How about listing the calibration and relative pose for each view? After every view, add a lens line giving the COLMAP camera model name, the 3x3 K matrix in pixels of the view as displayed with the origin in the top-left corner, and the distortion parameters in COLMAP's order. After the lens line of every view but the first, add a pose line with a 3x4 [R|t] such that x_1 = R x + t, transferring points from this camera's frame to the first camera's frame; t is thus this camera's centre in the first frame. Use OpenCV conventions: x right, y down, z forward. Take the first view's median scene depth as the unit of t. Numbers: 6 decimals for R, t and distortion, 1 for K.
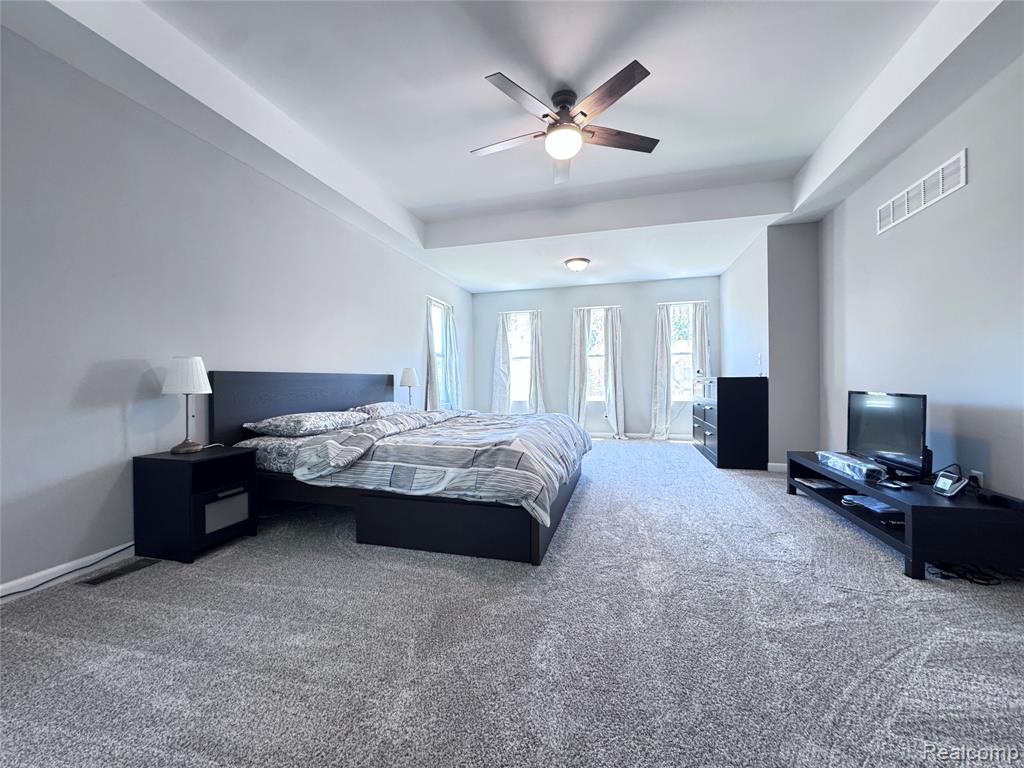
lens RADIAL K [[408.8, 0, 512.9], [0, 408.8, 382.3], [0, 0, 1]] dist [-0.004060, 0.000348]
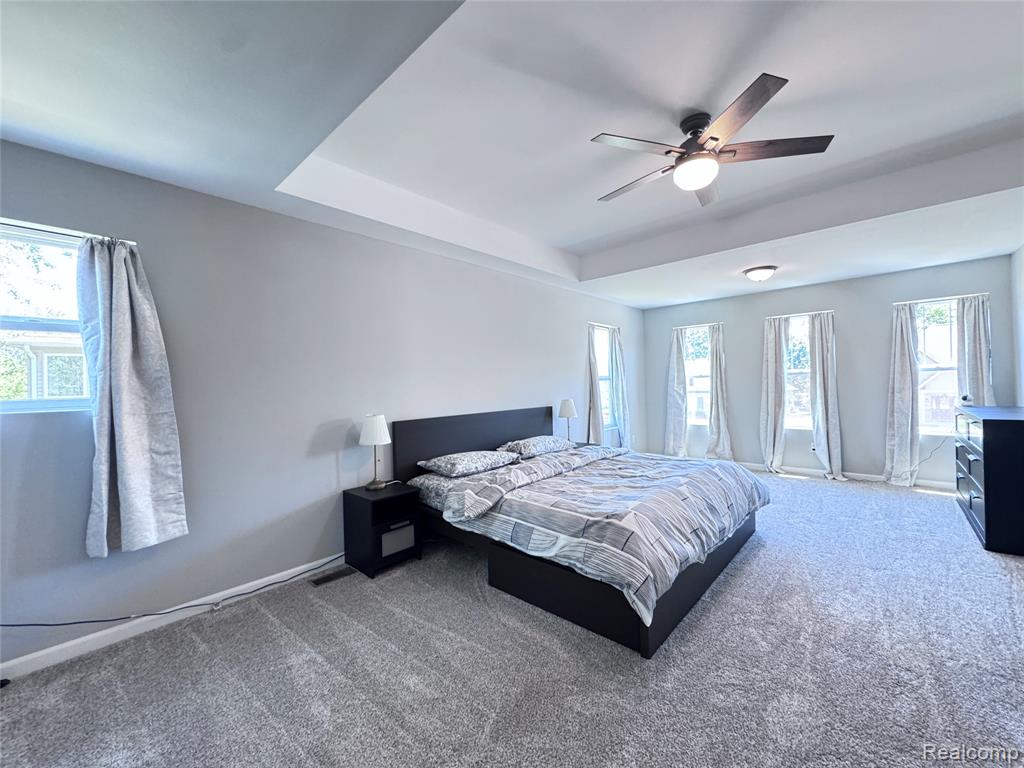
lens RADIAL K [[408.8, 0, 513.0], [0, 408.8, 383.1], [0, 0, 1]] dist [-0.004060, 0.000348]
pose [[0.890431, -0.013328, -0.454924, 0.184566], [0.014623, 0.999893, -0.000673, -0.151007], [0.454884, -0.006053, 0.890530, 0.036742]]
